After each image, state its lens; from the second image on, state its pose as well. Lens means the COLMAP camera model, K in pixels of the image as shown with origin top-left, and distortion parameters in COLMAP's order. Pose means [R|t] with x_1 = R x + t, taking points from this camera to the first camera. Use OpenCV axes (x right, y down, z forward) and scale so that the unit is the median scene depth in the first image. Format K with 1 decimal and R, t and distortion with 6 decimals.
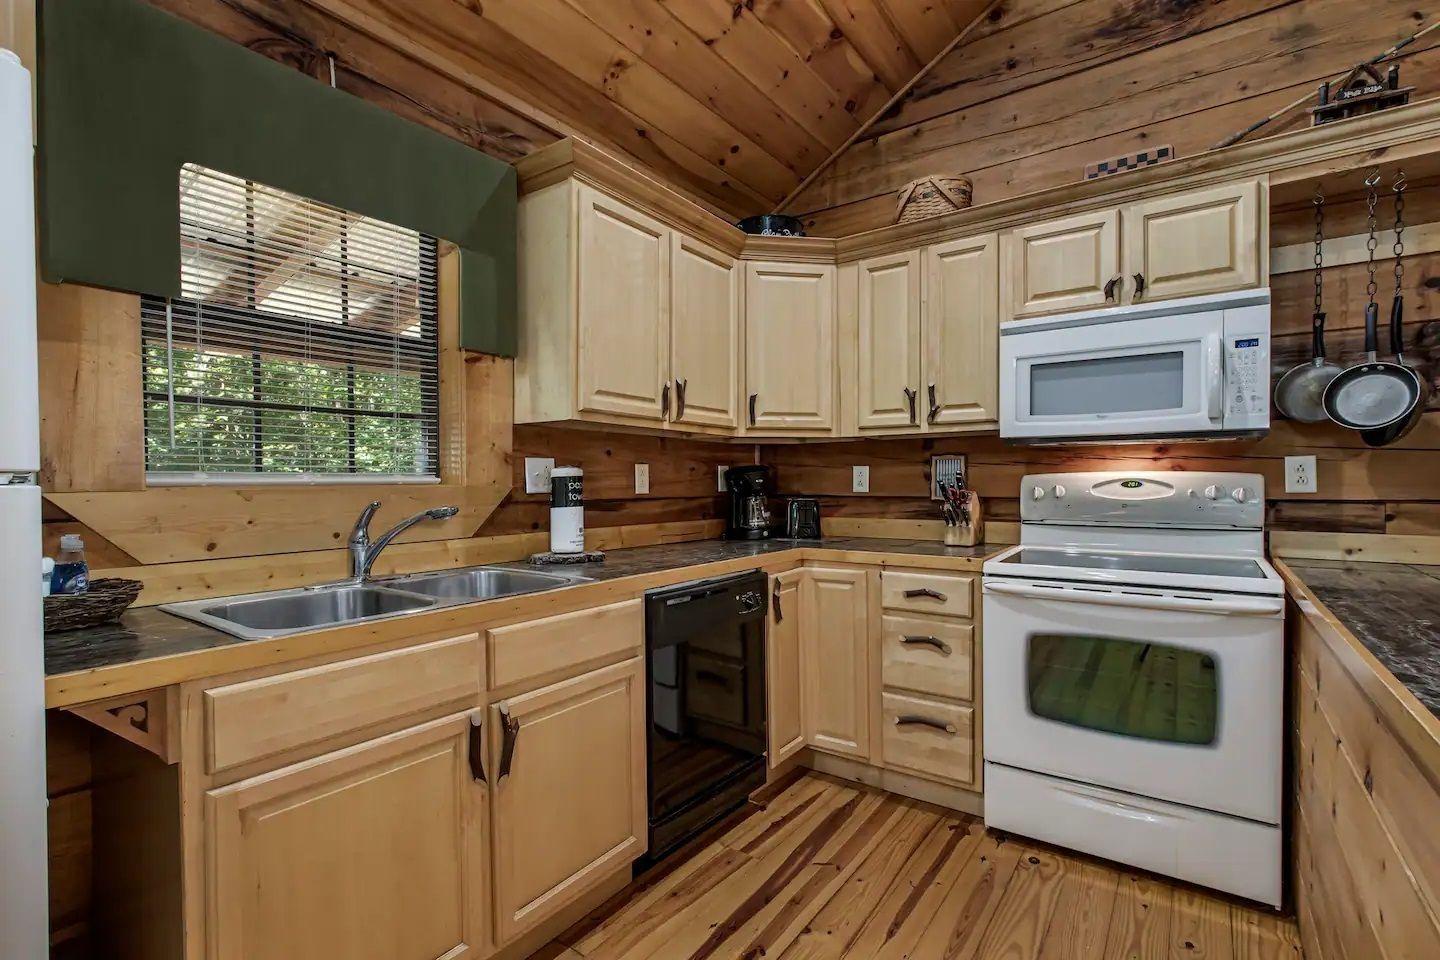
lens RADIAL K [[665.5, 0, 718.9], [0, 665.5, 490.9], [0, 0, 1]] dist [-0.010209, 0.004822]
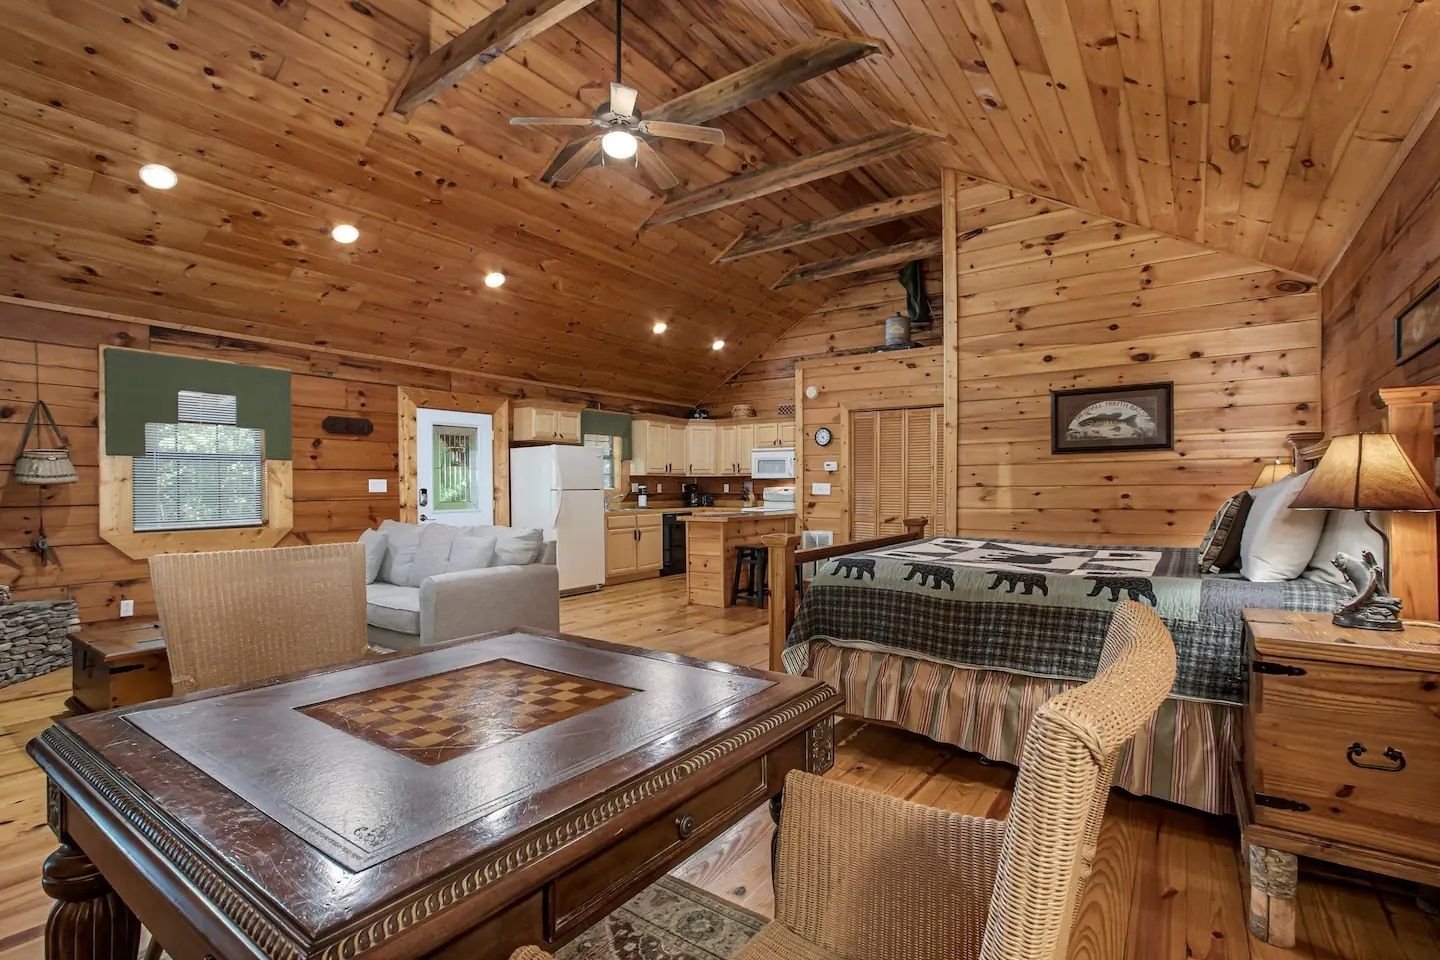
lens RADIAL K [[665.5, 0, 722.0], [0, 665.5, 489.6], [0, 0, 1]] dist [-0.010209, 0.004822]
pose [[0.999866, 0.002176, 0.016213, 0.193530], [-0.002050, 0.999968, -0.007743, 0.018823], [-0.016229, 0.007709, 0.999839, -3.080366]]
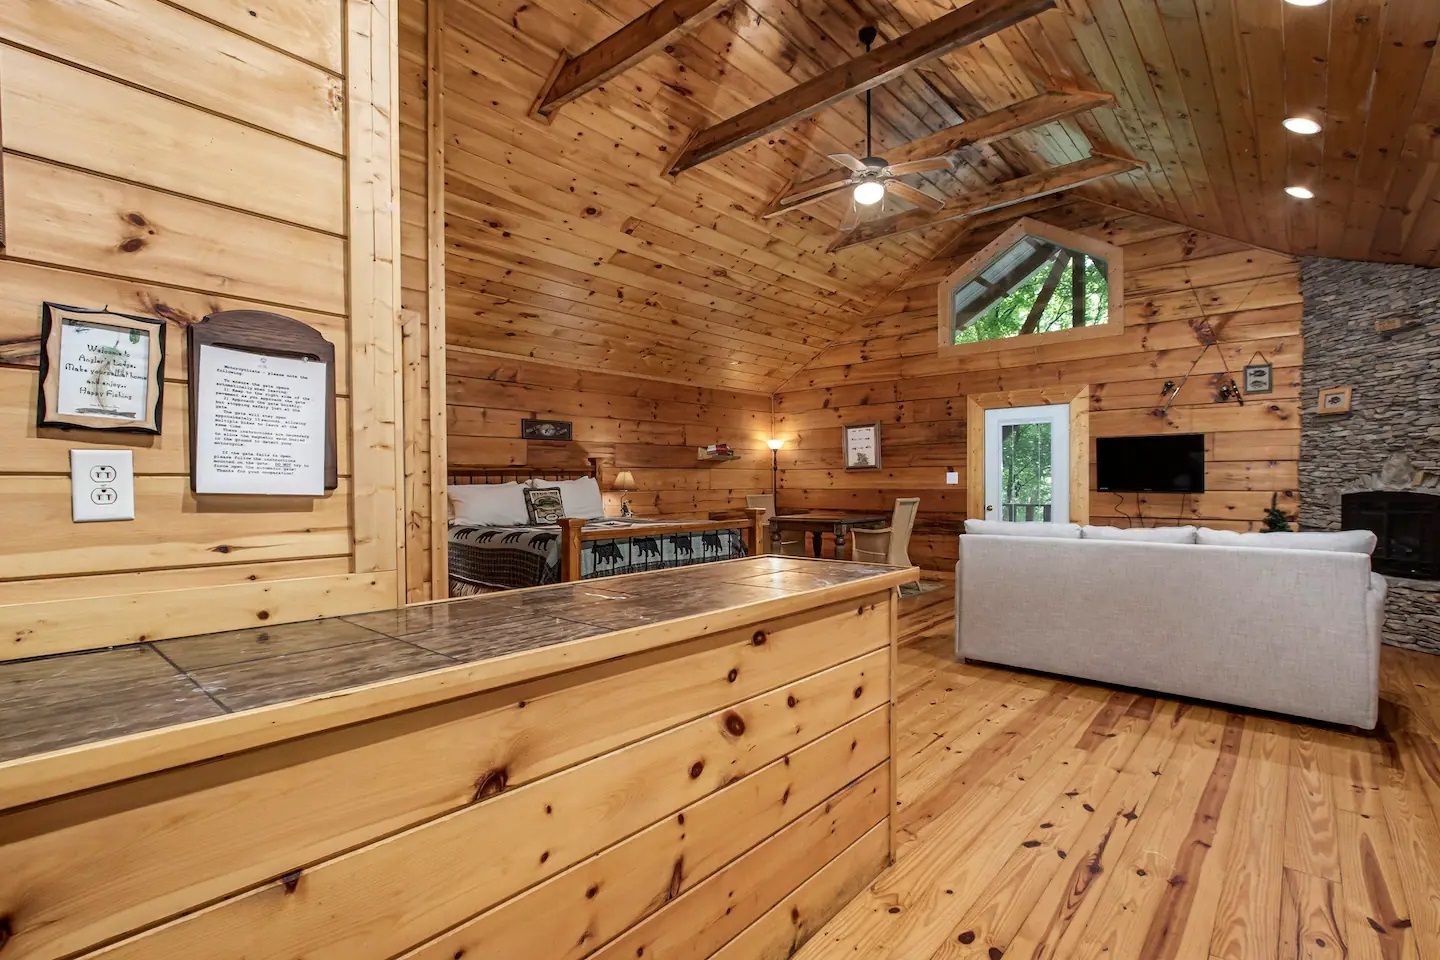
lens RADIAL K [[665.5, 0, 722.2], [0, 665.5, 491.8], [0, 0, 1]] dist [-0.010209, 0.004822]
pose [[-0.995606, 0.011708, 0.092907, 0.226649], [0.013660, 0.999699, 0.020401, -0.016628], [-0.092640, 0.021580, -0.995466, 0.879115]]
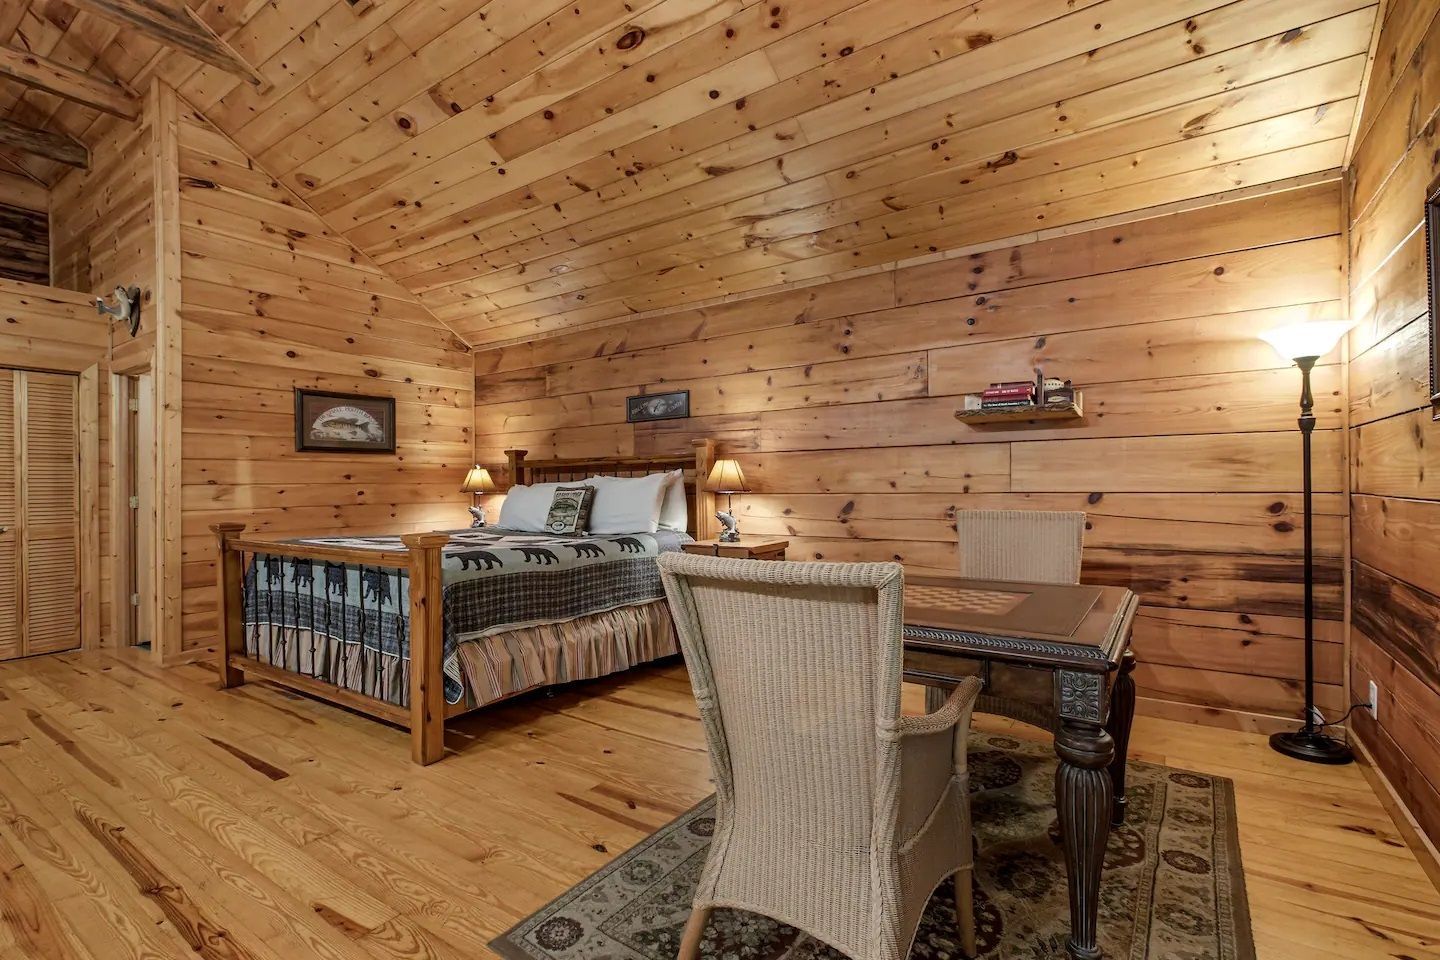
lens RADIAL K [[665.5, 0, 719.1], [0, 665.5, 492.1], [0, 0, 1]] dist [-0.010209, 0.004822]
pose [[-0.028853, -0.005153, 0.999570, -0.910612], [0.017145, 0.999837, 0.005649, 0.025618], [-0.999437, 0.017300, -0.028760, -2.209139]]
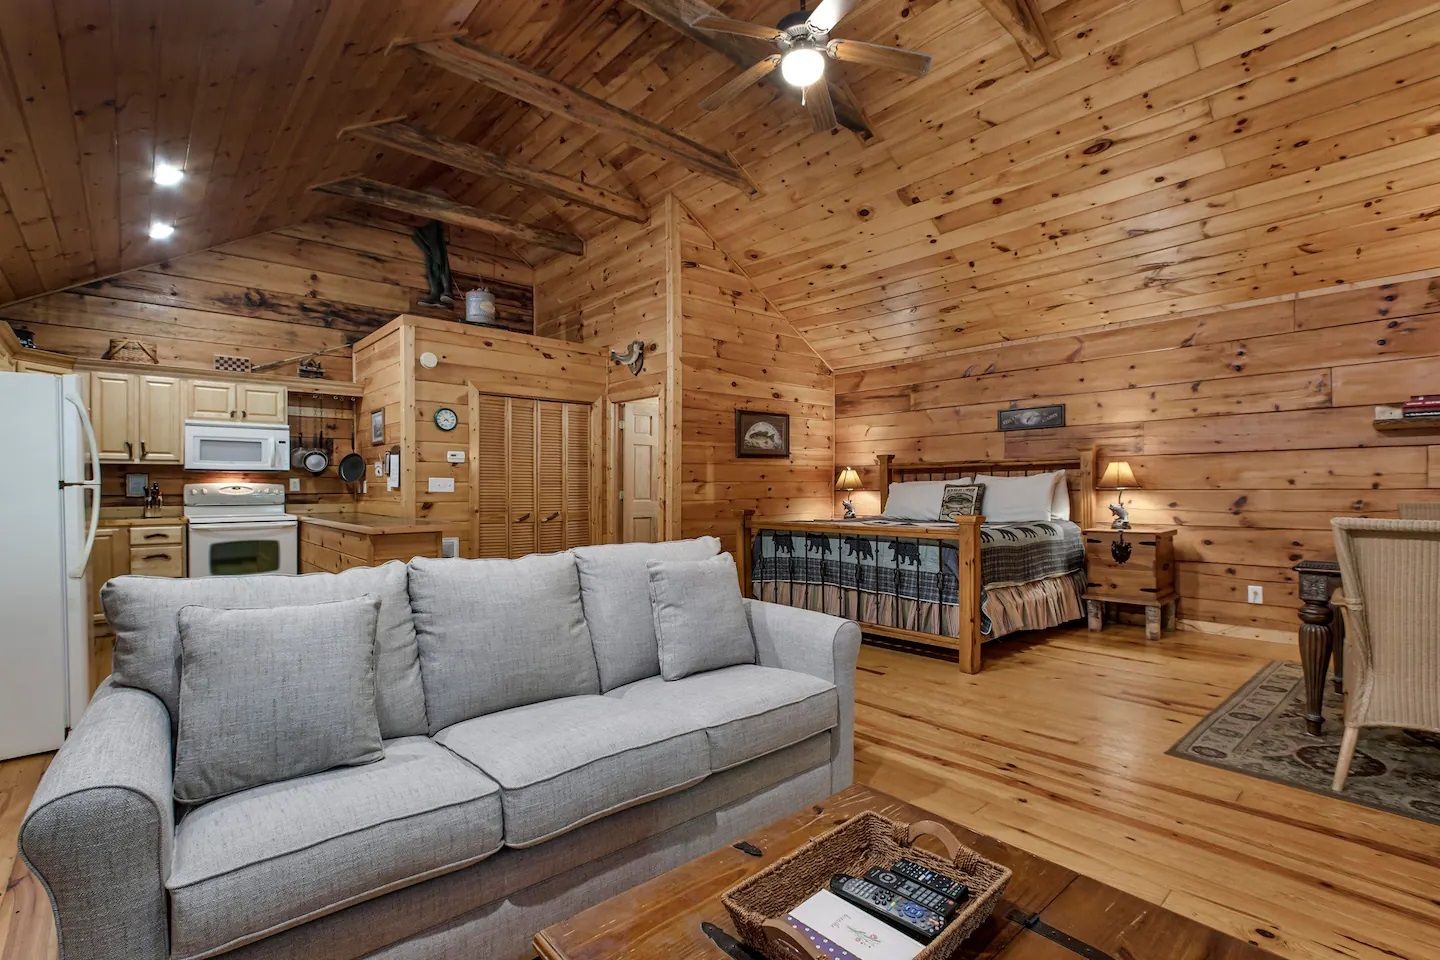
lens RADIAL K [[665.5, 0, 722.3], [0, 665.5, 491.0], [0, 0, 1]] dist [-0.010209, 0.004822]
pose [[0.208342, -0.002279, 0.978053, -1.551385], [0.013697, 0.999906, -0.000588, 0.028712], [-0.977960, 0.013519, 0.208354, -1.419081]]
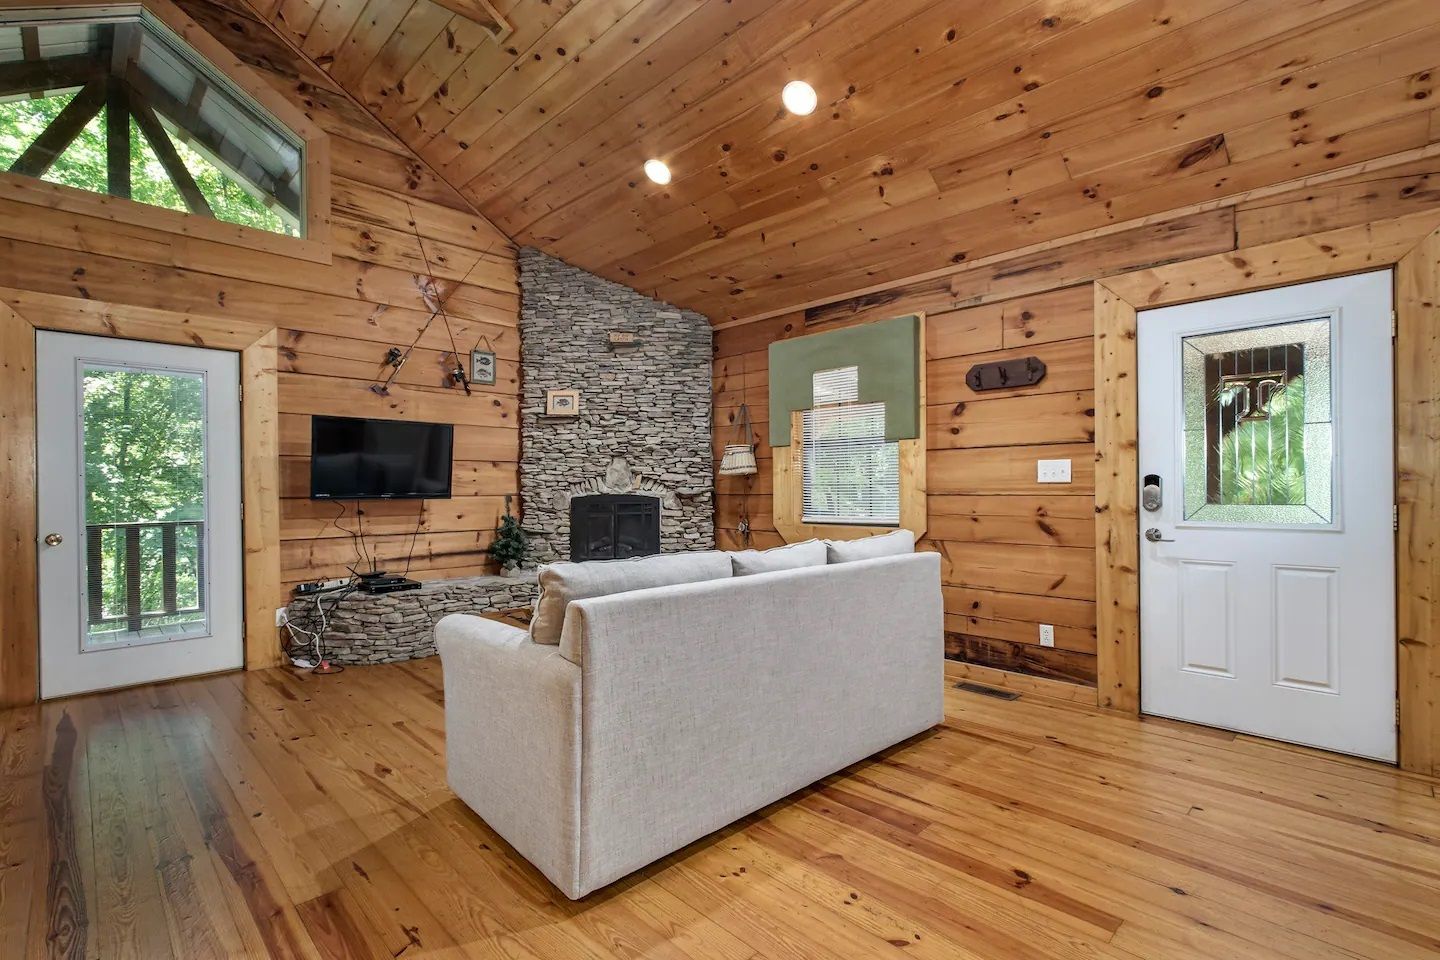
lens RADIAL K [[665.5, 0, 722.1], [0, 665.5, 488.2], [0, 0, 1]] dist [-0.010209, 0.004822]
pose [[-0.164799, 0.010558, -0.986271, 0.480533], [-0.002111, 0.999937, 0.011057, 0.009251], [0.986325, 0.003904, -0.164766, -0.777957]]
